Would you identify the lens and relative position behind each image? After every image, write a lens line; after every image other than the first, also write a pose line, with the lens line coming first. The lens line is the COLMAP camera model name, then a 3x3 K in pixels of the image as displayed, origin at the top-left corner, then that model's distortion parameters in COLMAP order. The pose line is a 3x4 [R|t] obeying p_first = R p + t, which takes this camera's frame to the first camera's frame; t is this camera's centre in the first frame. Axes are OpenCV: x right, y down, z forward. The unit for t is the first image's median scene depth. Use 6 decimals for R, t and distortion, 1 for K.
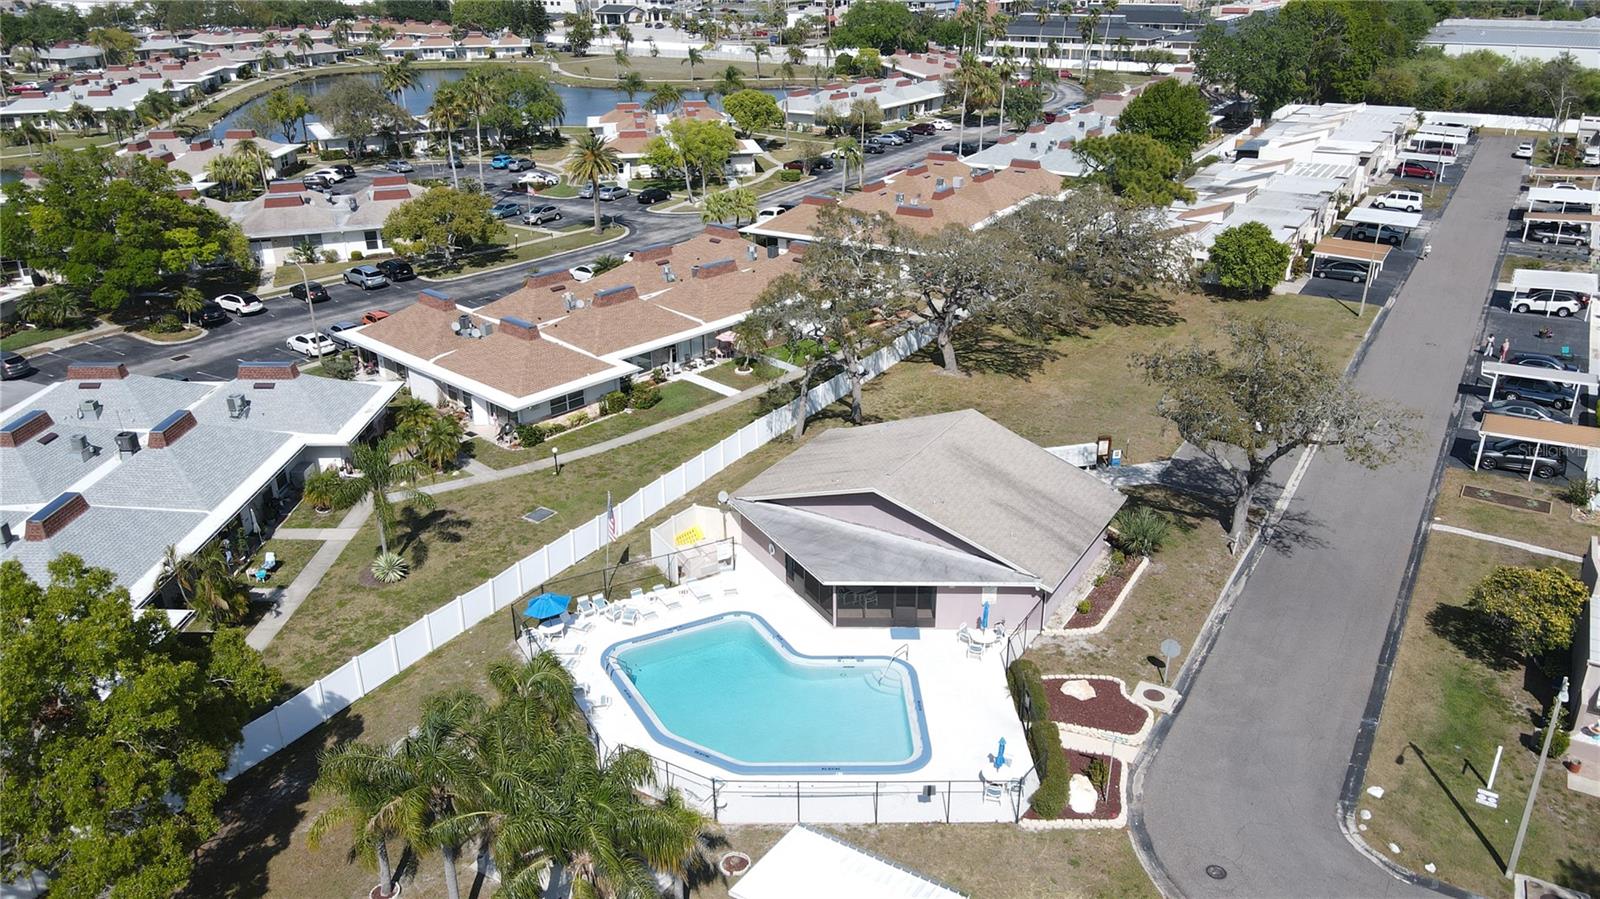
lens RADIAL K [[1157.9, 0, 800.0], [0, 1157.9, 449.5], [0, 0, 1]] dist [-0.000950, 0.005580]
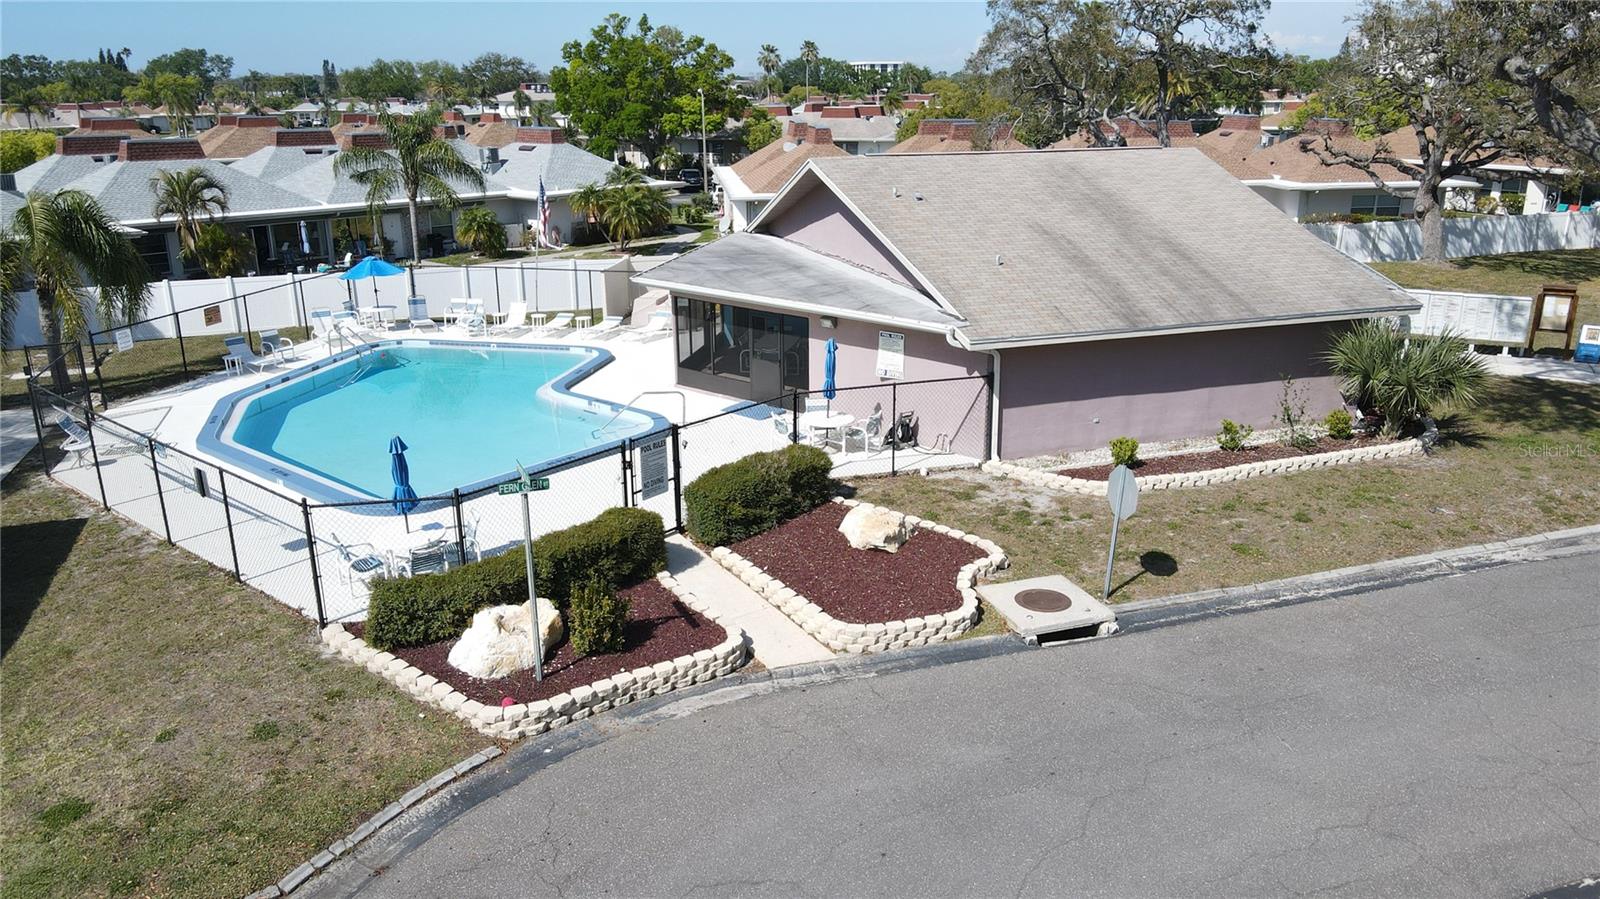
lens RADIAL K [[1157.9, 0, 800.0], [0, 1157.9, 449.5], [0, 0, 1]] dist [-0.000950, 0.005580]
pose [[0.760240, 0.193042, -0.620299, 0.474771], [-0.250537, 0.968090, -0.005781, 0.189153], [0.599389, 0.159802, 0.784344, 0.656528]]
